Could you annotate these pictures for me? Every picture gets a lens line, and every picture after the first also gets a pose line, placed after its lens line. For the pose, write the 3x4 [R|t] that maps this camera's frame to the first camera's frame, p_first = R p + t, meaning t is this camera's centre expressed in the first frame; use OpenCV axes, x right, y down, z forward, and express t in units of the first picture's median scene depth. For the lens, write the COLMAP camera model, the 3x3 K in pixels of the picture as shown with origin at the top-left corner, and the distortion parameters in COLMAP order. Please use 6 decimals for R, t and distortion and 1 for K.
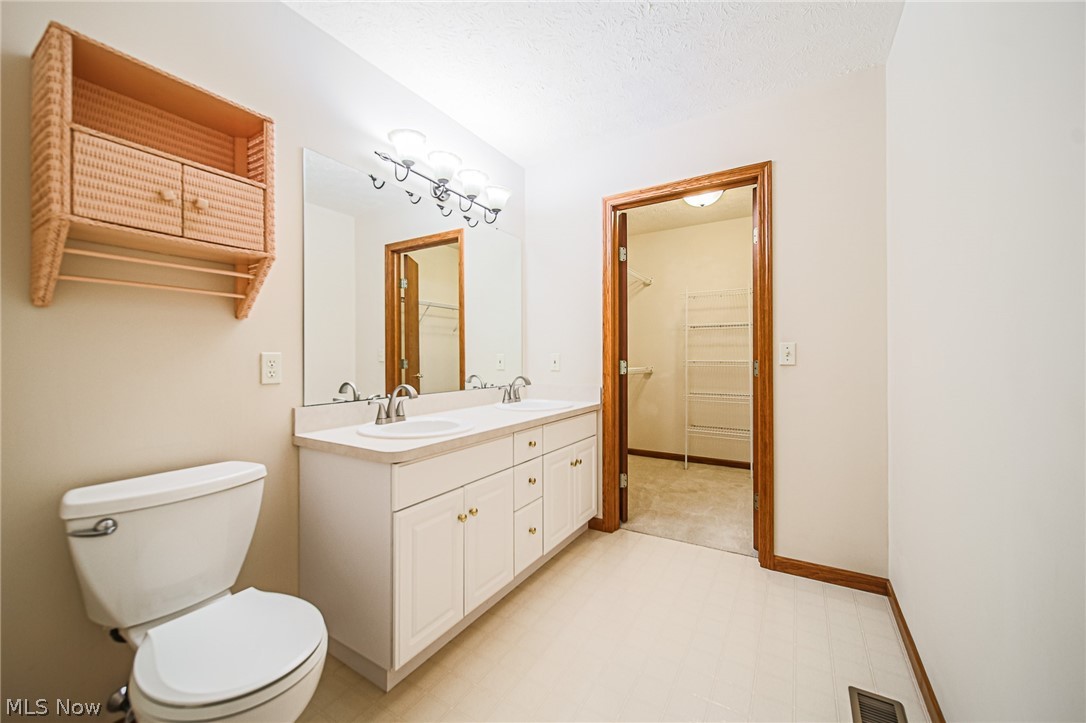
lens RADIAL K [[414.4, 0, 537.2], [0, 414.4, 357.1], [0, 0, 1]] dist [-0.001419, -0.000698]
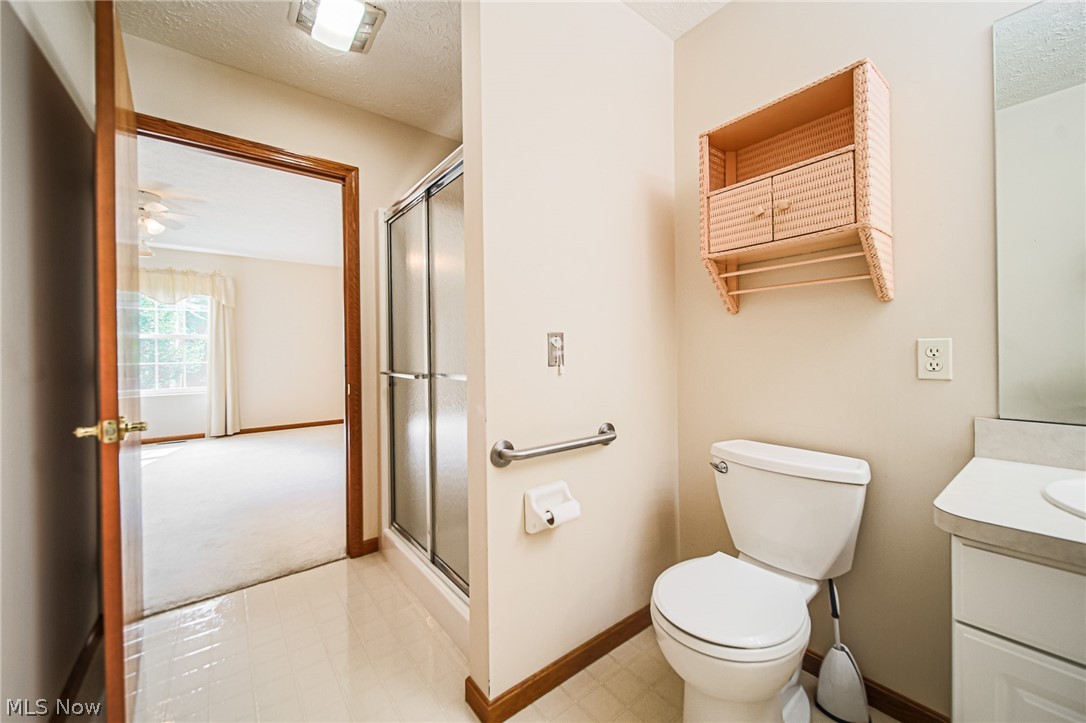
lens RADIAL K [[414.4, 0, 540.6], [0, 414.4, 351.9], [0, 0, 1]] dist [-0.001419, -0.000698]
pose [[-0.340457, 0.006380, -0.940239, 0.146107], [0.013078, 0.999912, 0.002050, 0.001250], [0.940169, -0.011598, -0.340510, 0.264775]]
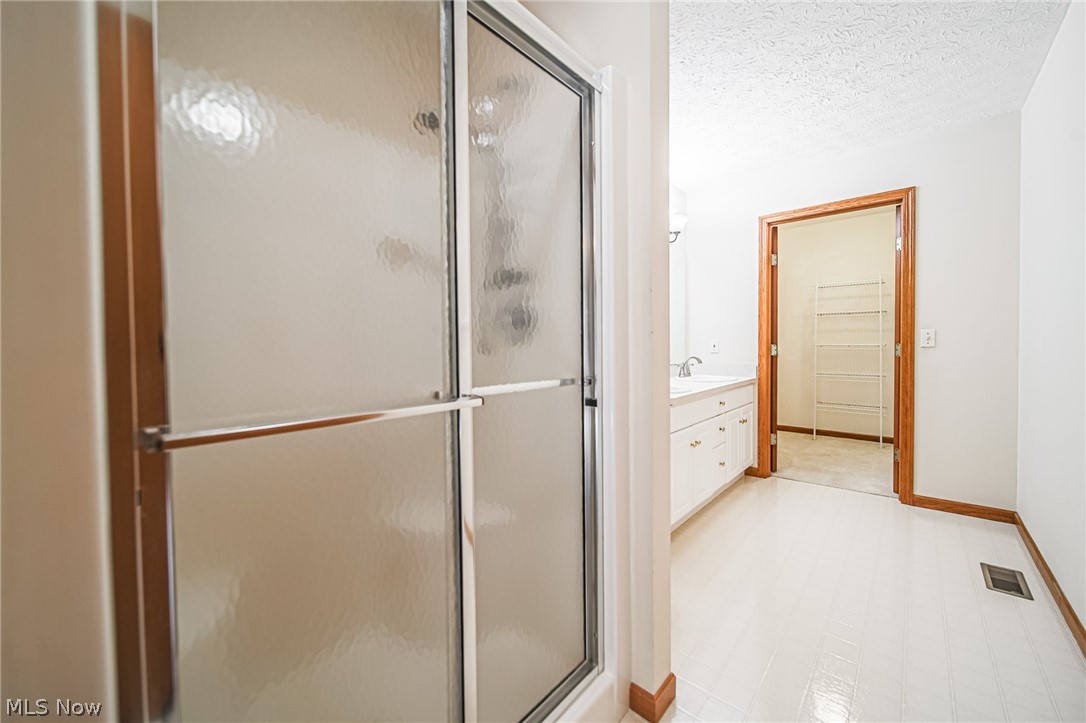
lens RADIAL K [[414.4, 0, 538.7], [0, 414.4, 353.1], [0, 0, 1]] dist [-0.001419, -0.000698]
pose [[0.984452, -0.002487, -0.175635, -0.318338], [0.006630, 0.999713, 0.023003, 0.000751], [0.175527, -0.023810, 0.984187, -0.421542]]
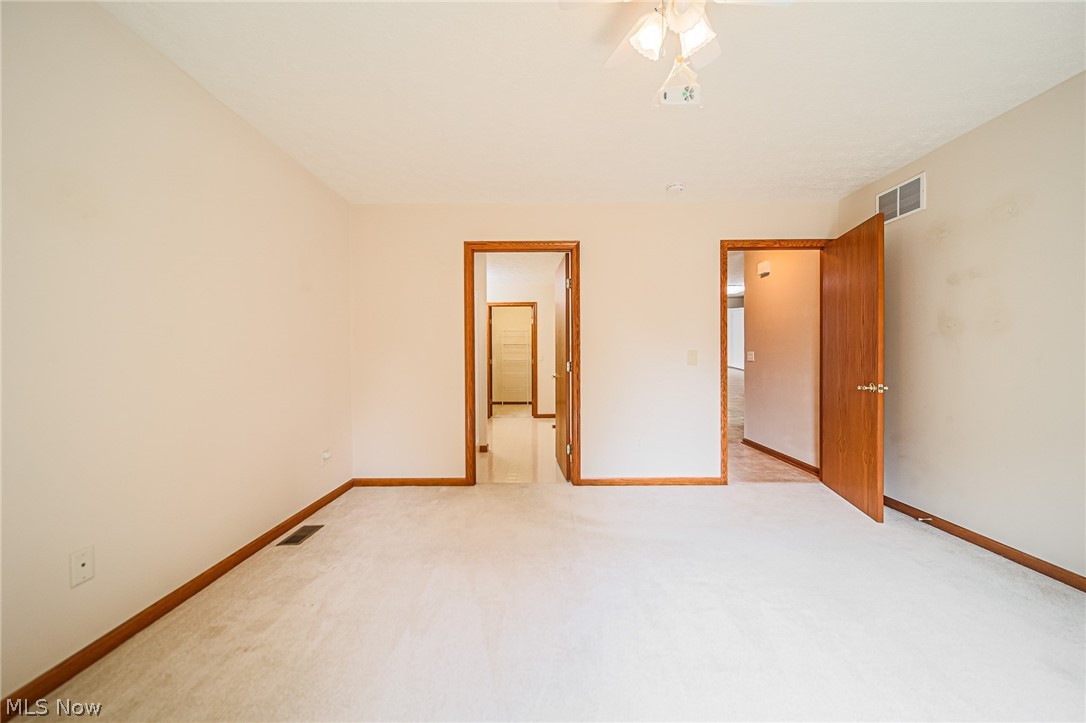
lens RADIAL K [[414.4, 0, 541.6], [0, 414.4, 360.8], [0, 0, 1]] dist [-0.001419, -0.000698]
pose [[0.852342, -0.006028, 0.522951, -1.125565], [0.002093, 0.999965, 0.008114, -0.004051], [-0.522981, -0.005822, 0.852324, -1.835163]]
